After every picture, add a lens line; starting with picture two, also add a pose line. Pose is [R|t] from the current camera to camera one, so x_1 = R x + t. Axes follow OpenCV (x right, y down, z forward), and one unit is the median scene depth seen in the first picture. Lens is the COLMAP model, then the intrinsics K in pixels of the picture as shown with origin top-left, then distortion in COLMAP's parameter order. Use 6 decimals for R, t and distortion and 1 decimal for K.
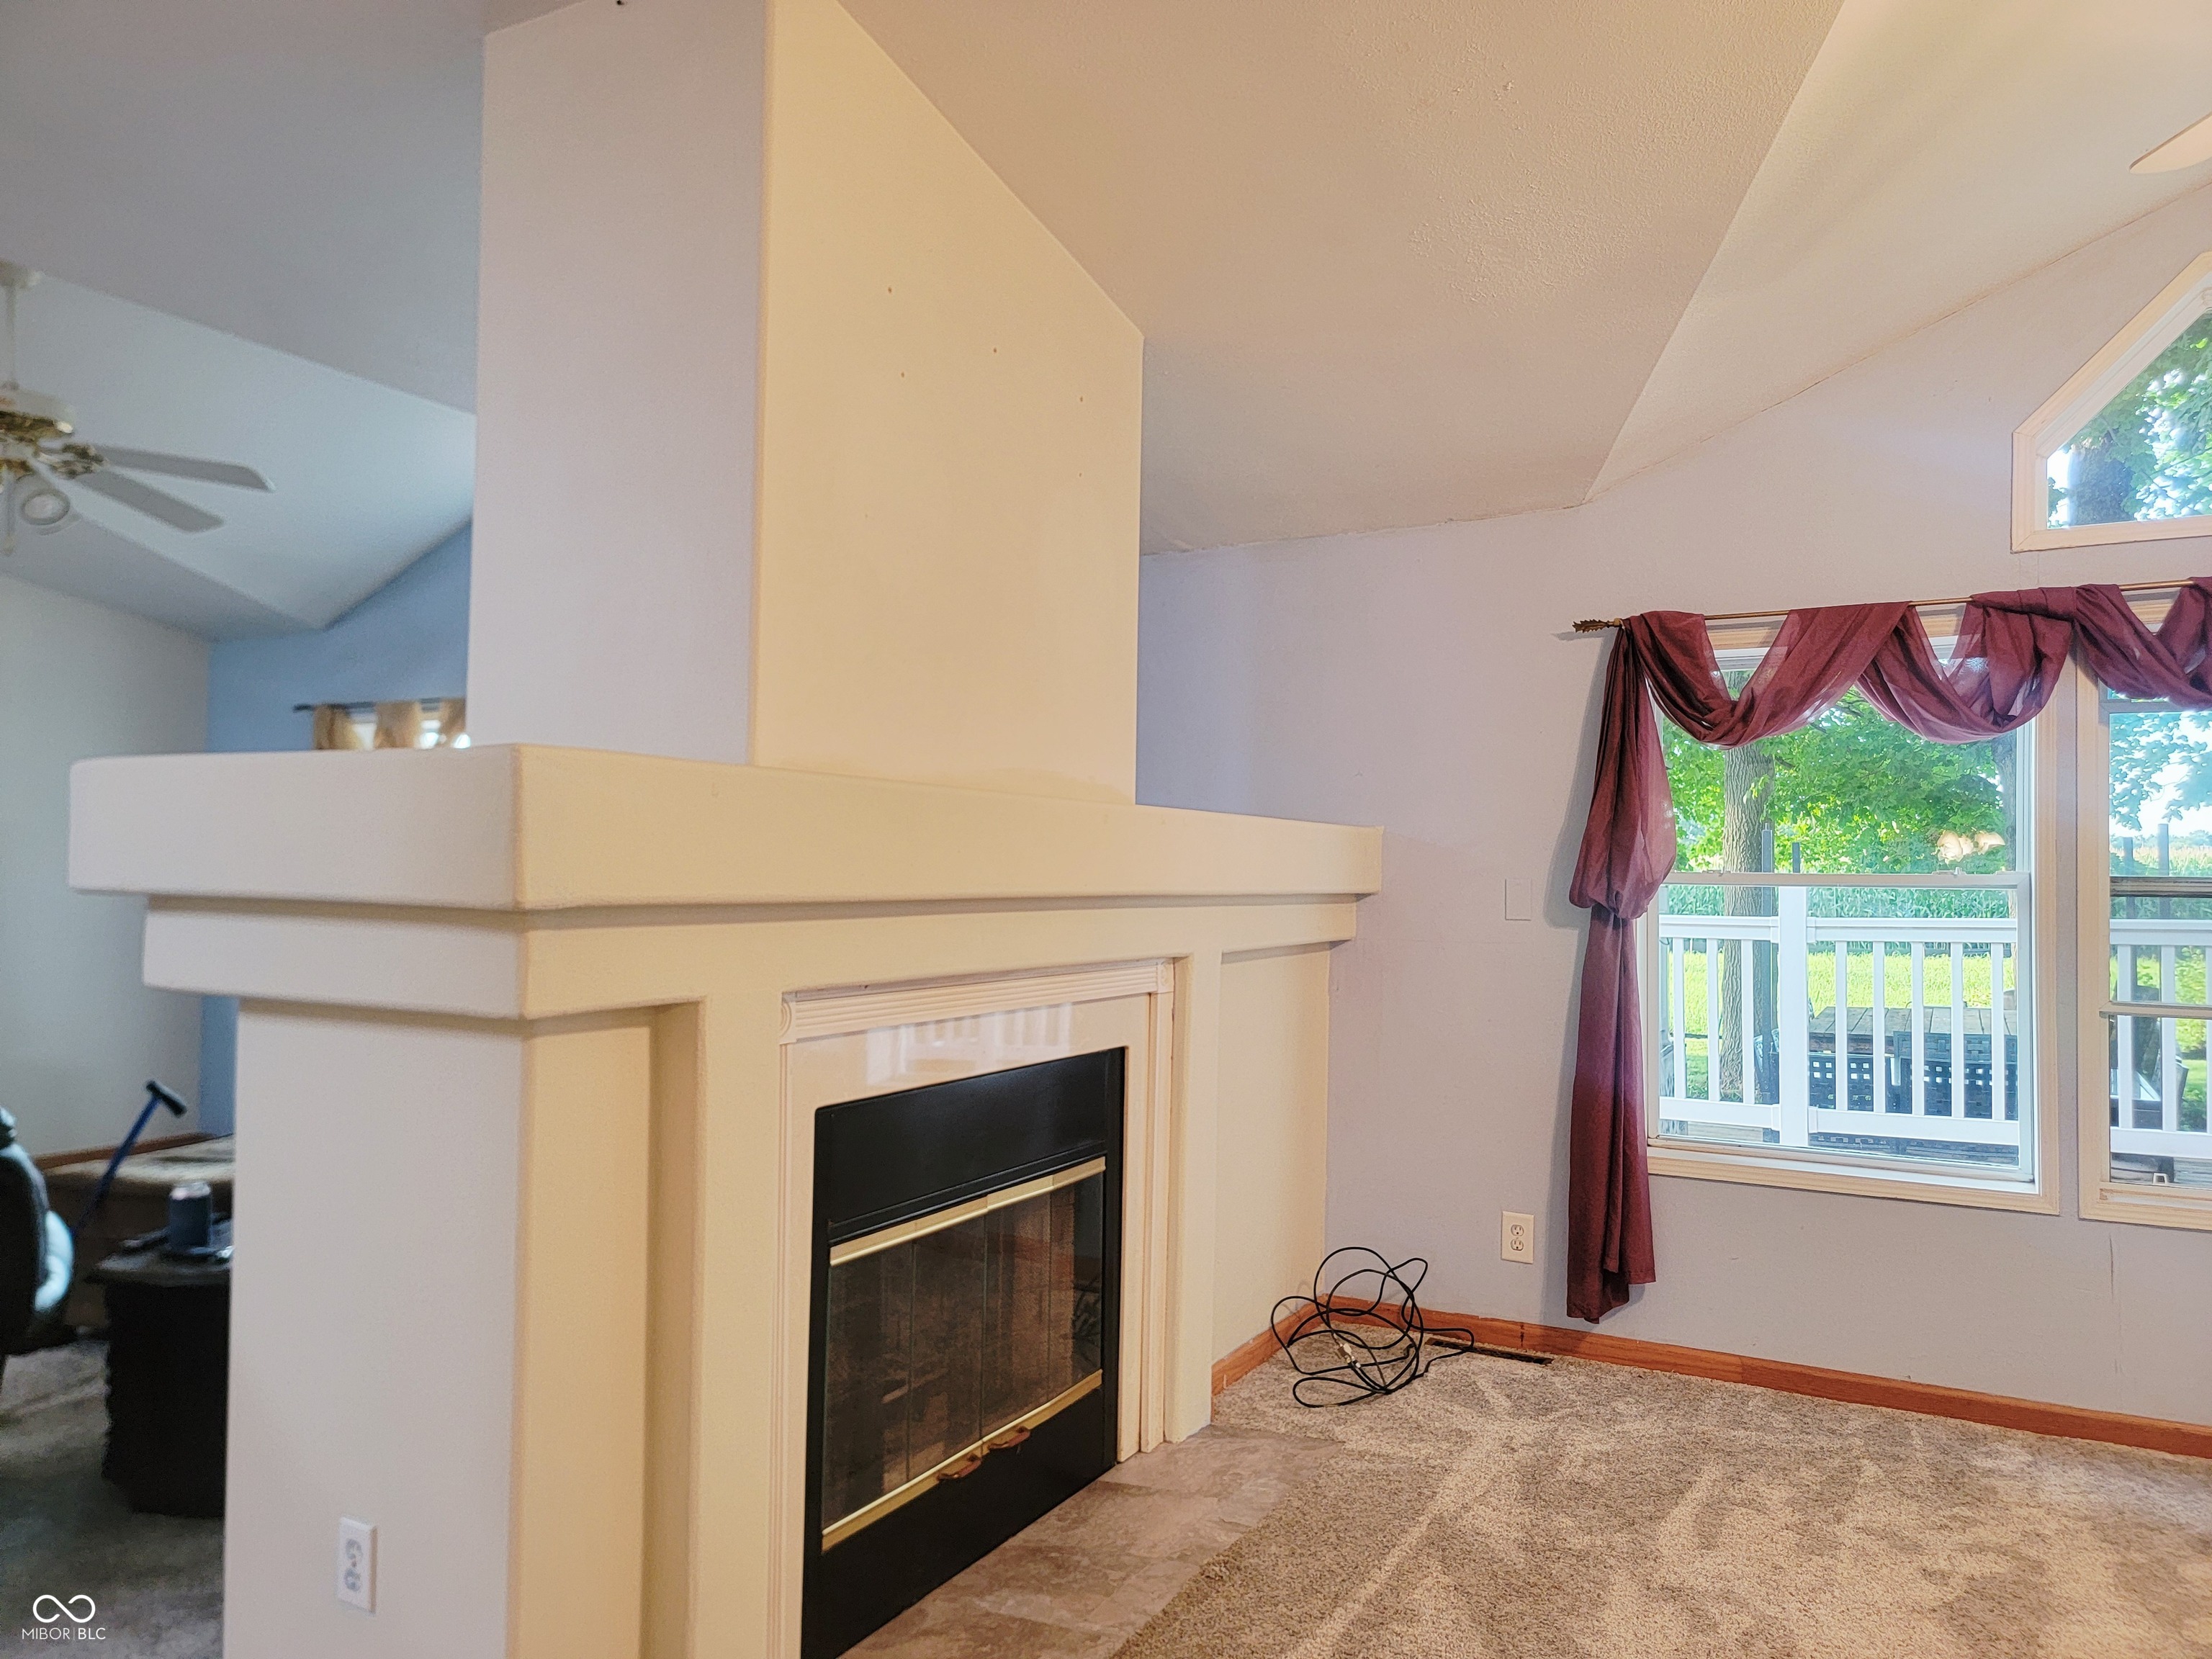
lens RADIAL K [[1539.8, 0, 1133.6], [0, 1539.8, 831.1], [0, 0, 1]] dist [0.063027, -0.068816]
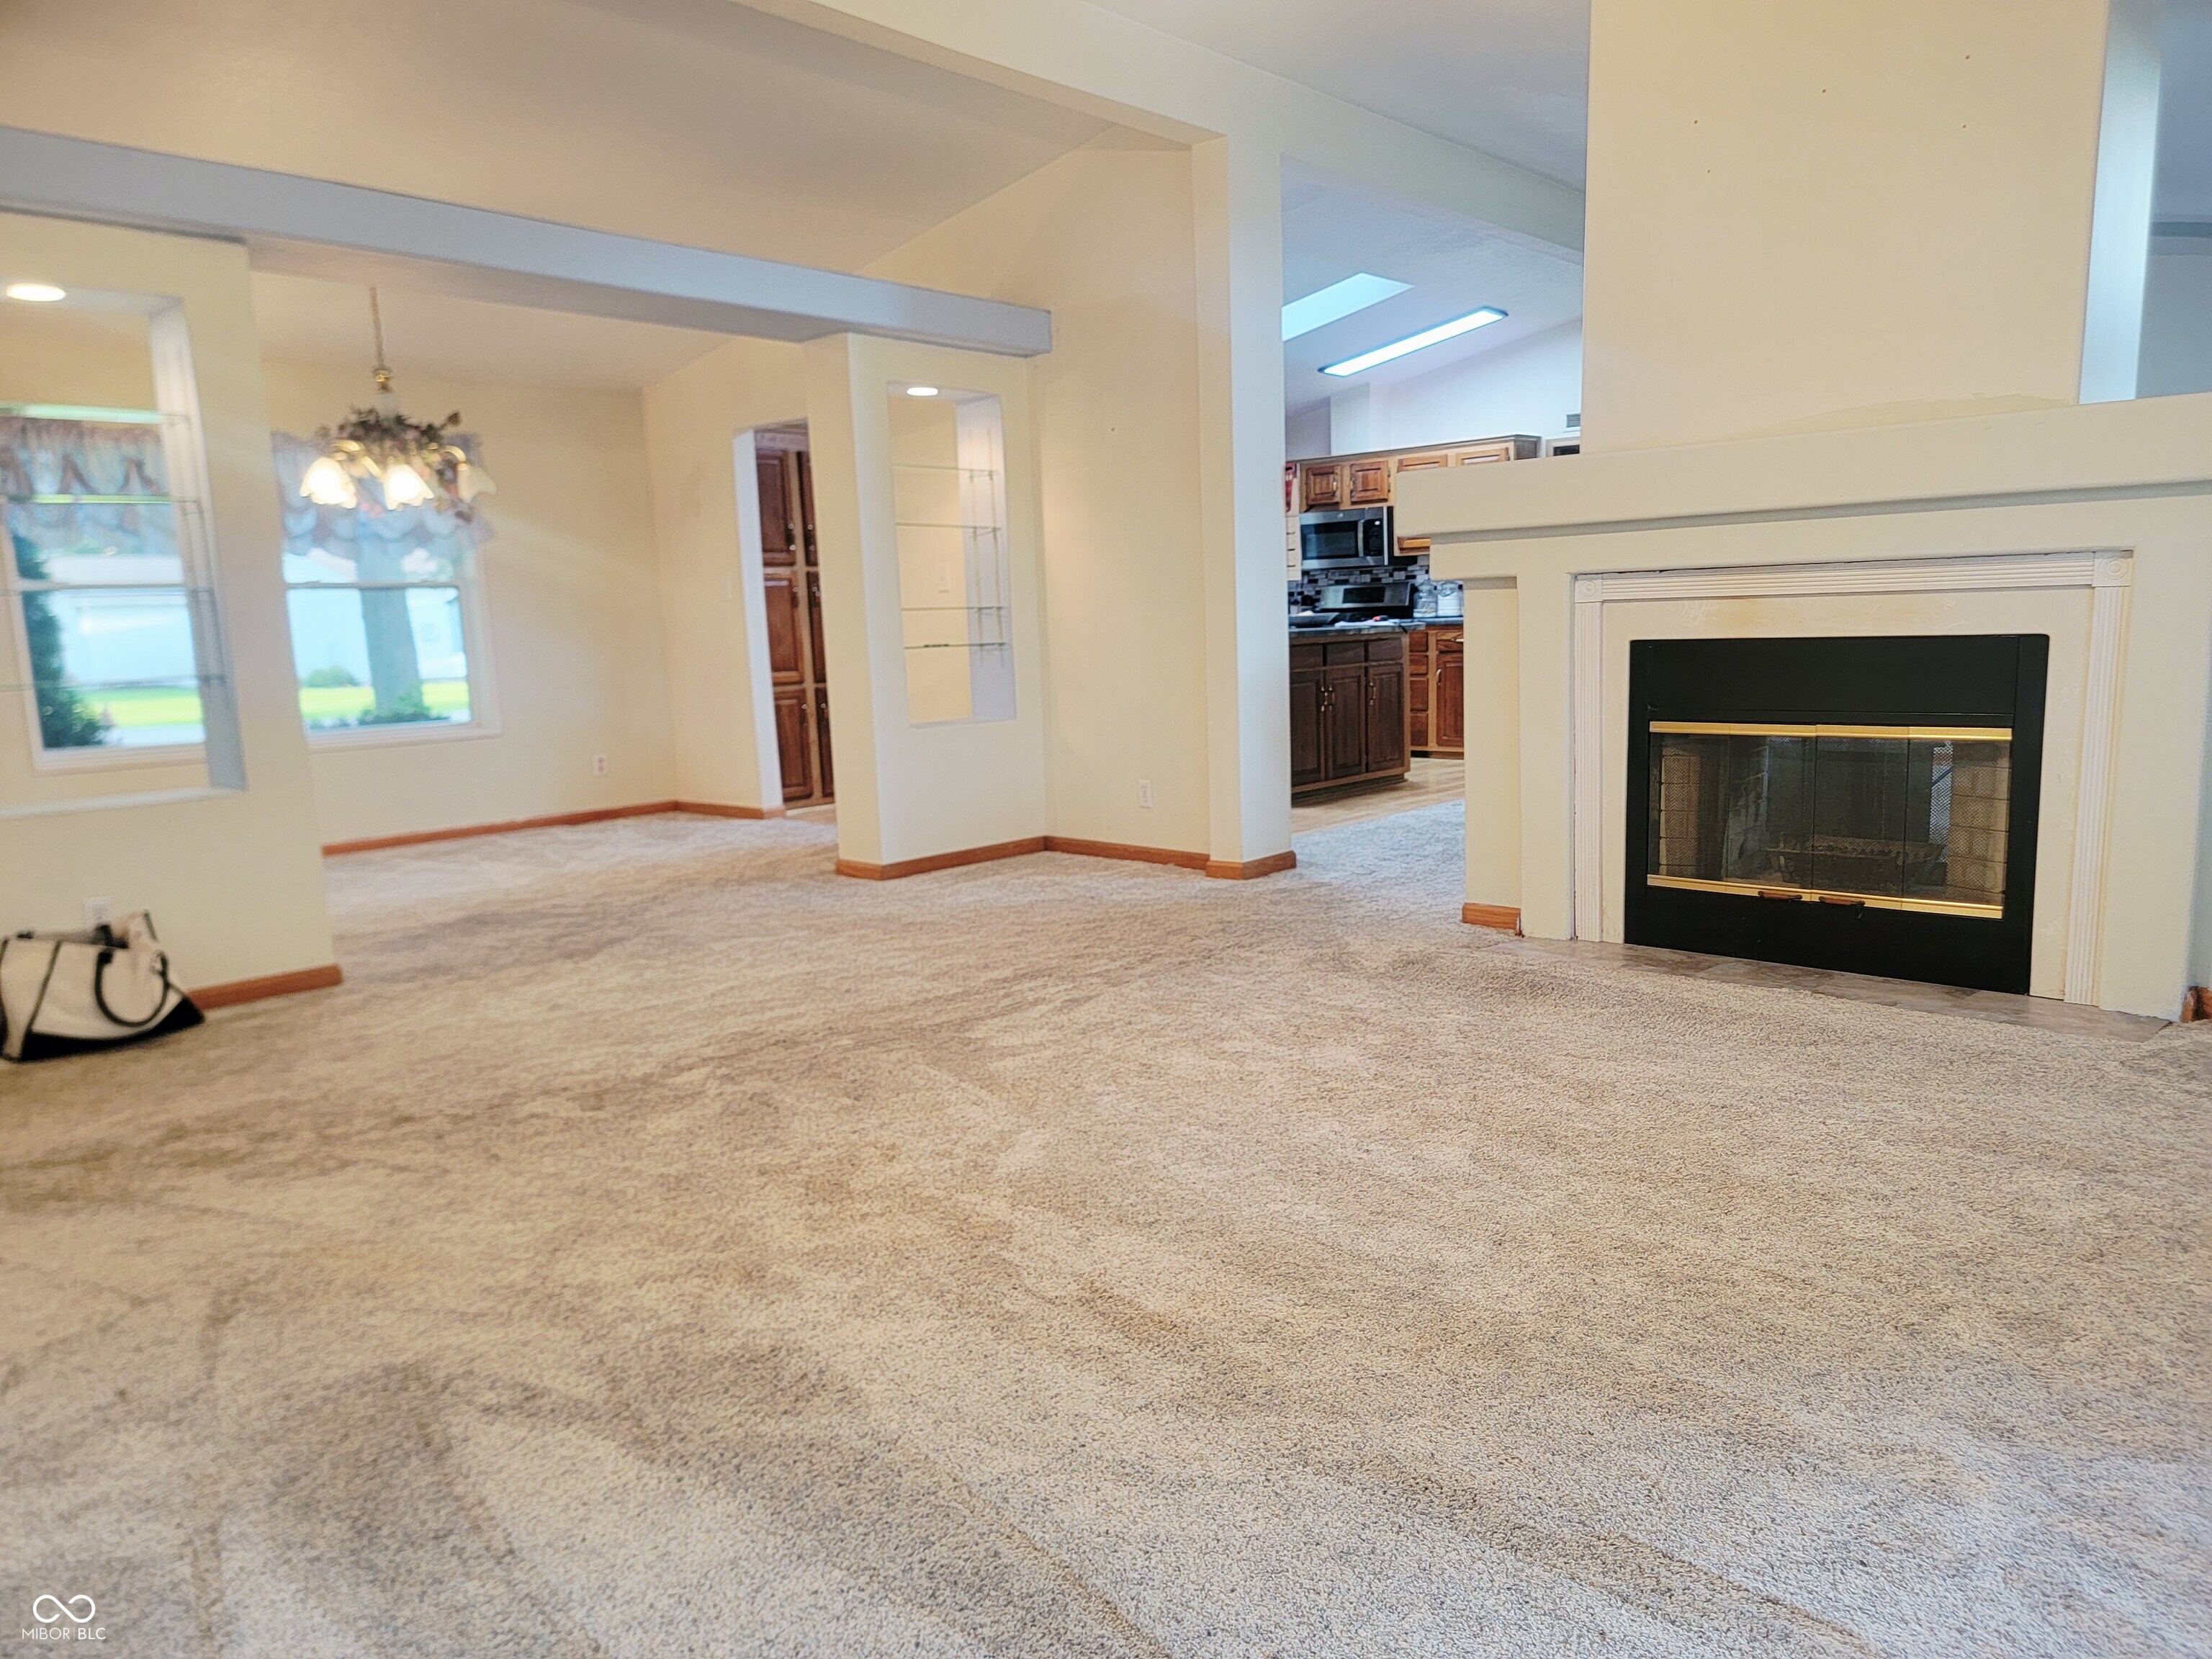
lens RADIAL K [[1537.9, 0, 1160.2], [0, 1537.9, 840.8], [0, 0, 1]] dist [0.053666, -0.062030]
pose [[-0.235463, 0.136860, -0.962199, 1.247531], [0.055869, 0.990304, 0.127186, 0.110359], [0.970276, -0.023810, -0.240826, 0.656840]]
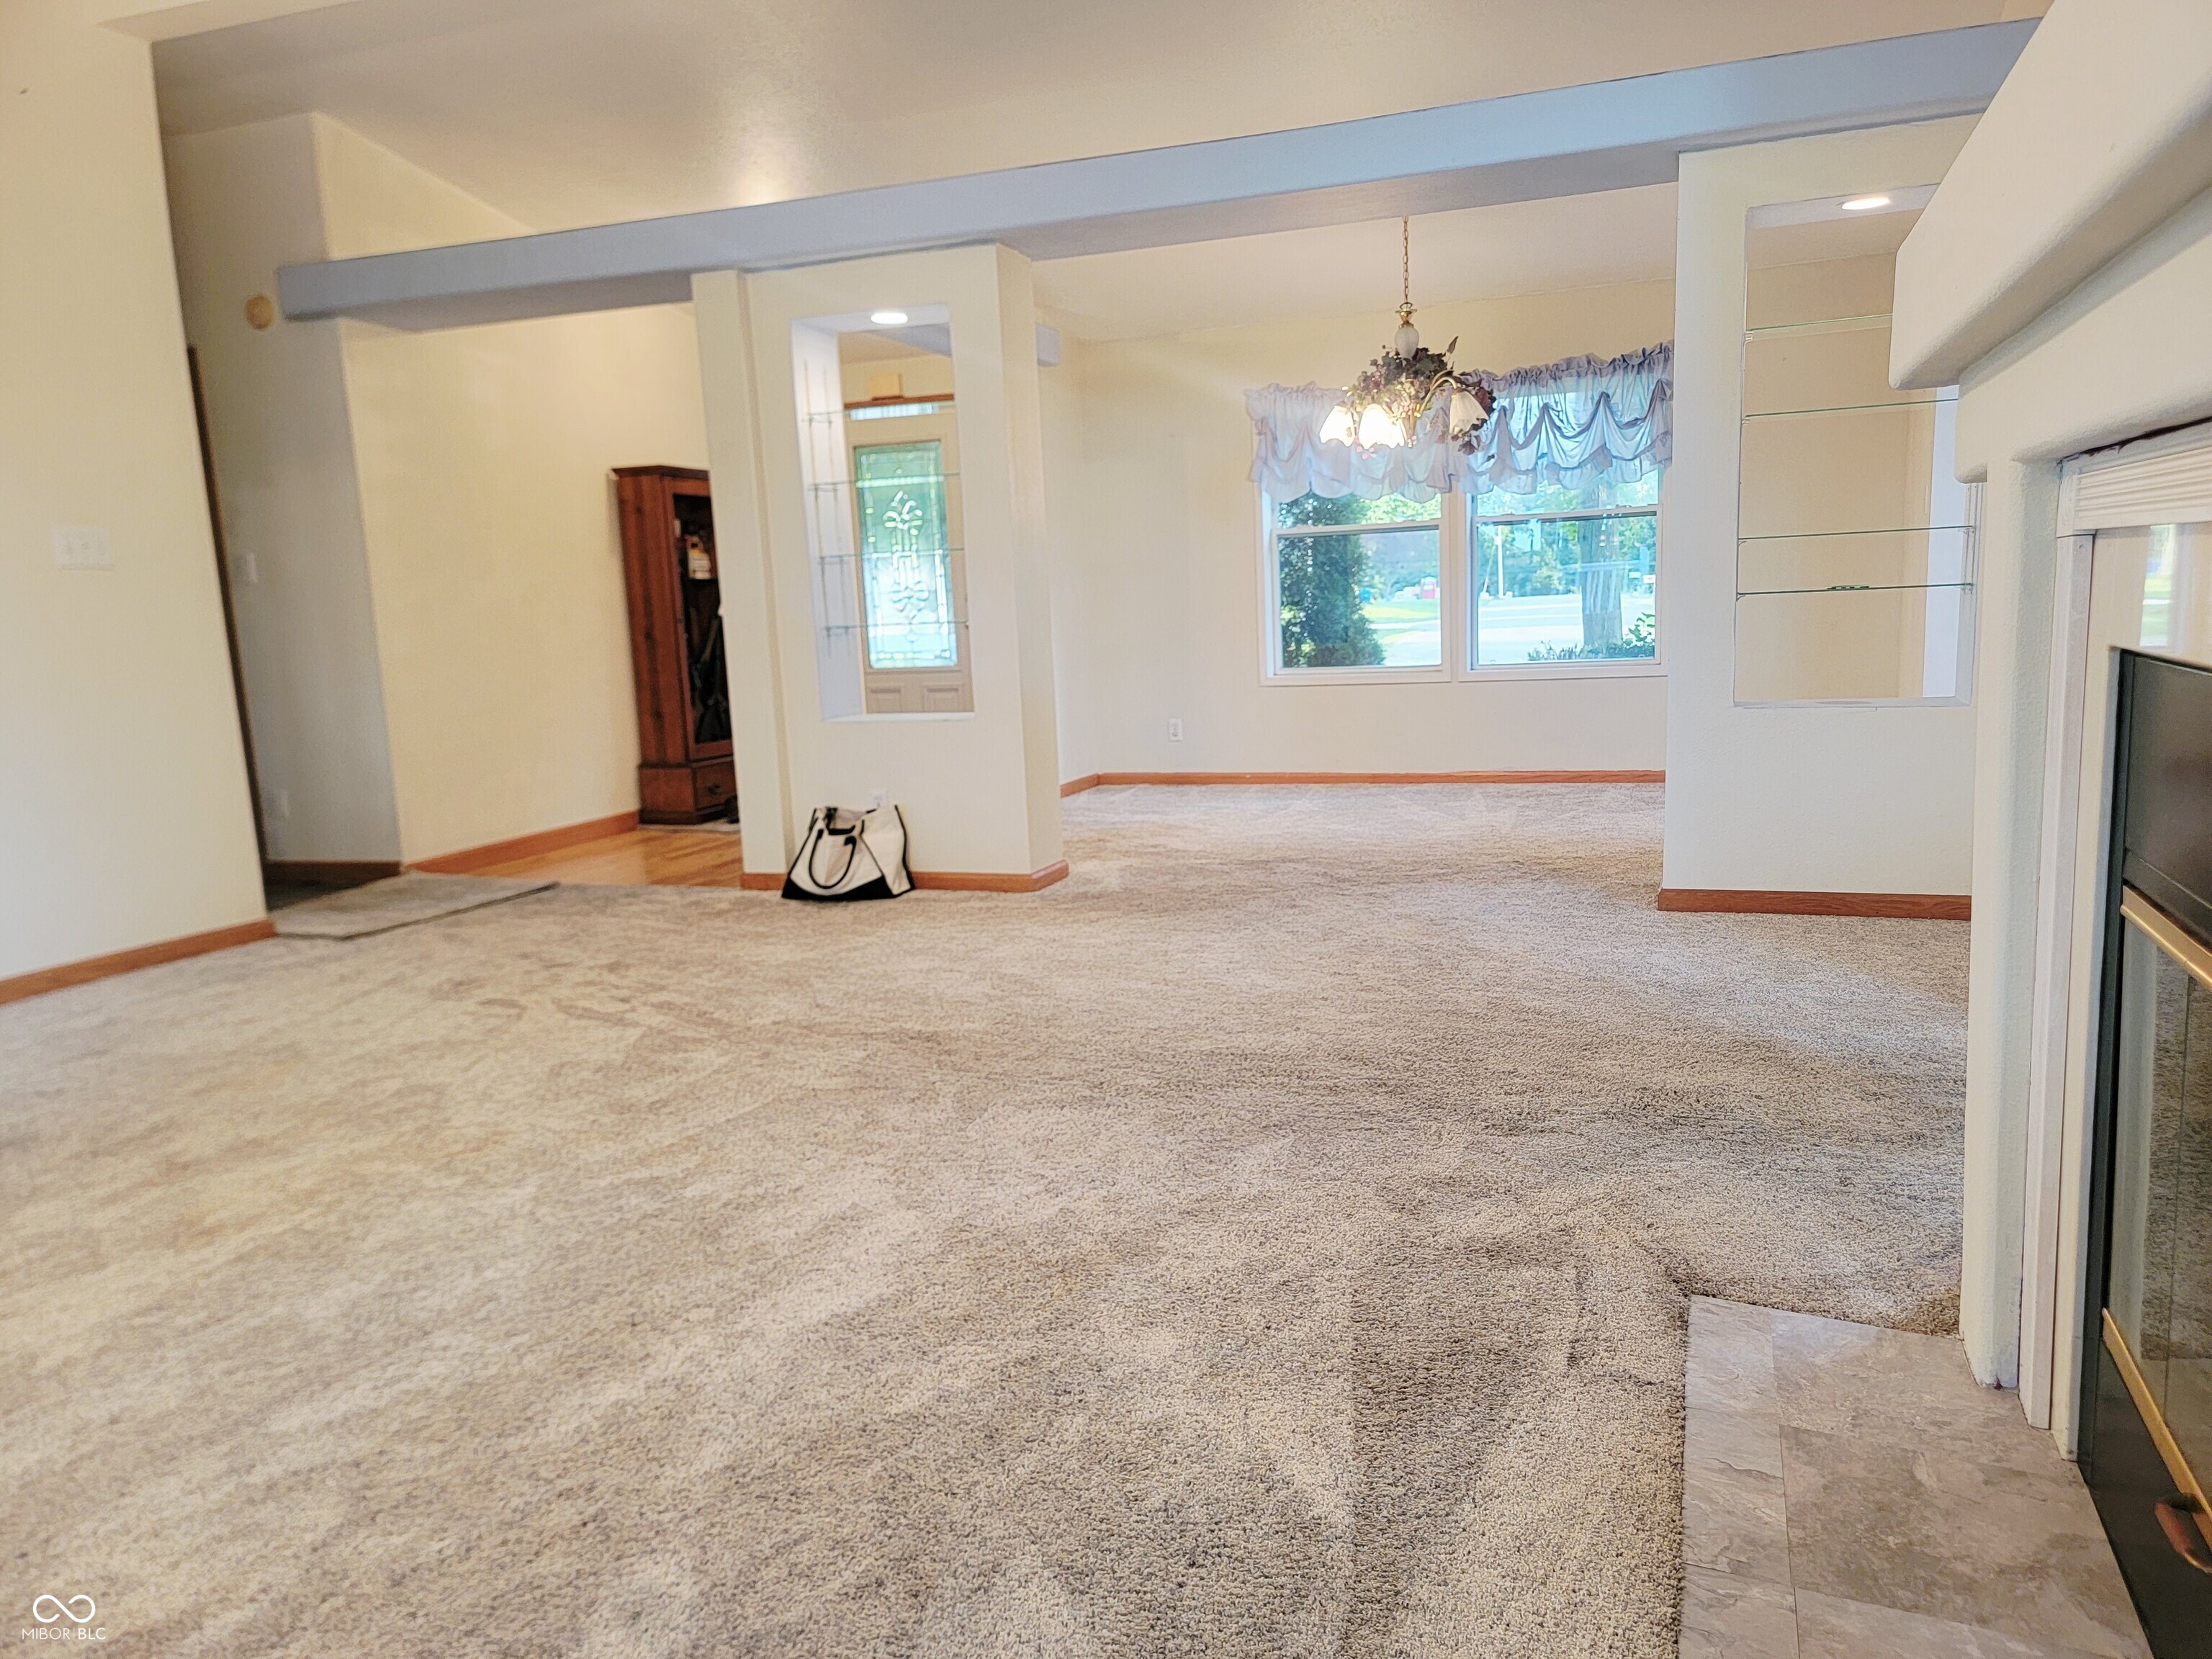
lens RADIAL K [[1539.8, 0, 1133.6], [0, 1539.8, 831.1], [0, 0, 1]] dist [0.063027, -0.068816]
pose [[-0.989691, 0.049540, -0.134381, 0.207384], [0.032690, 0.991641, 0.124817, 0.118076], [0.139441, 0.119137, -0.983037, 1.163222]]
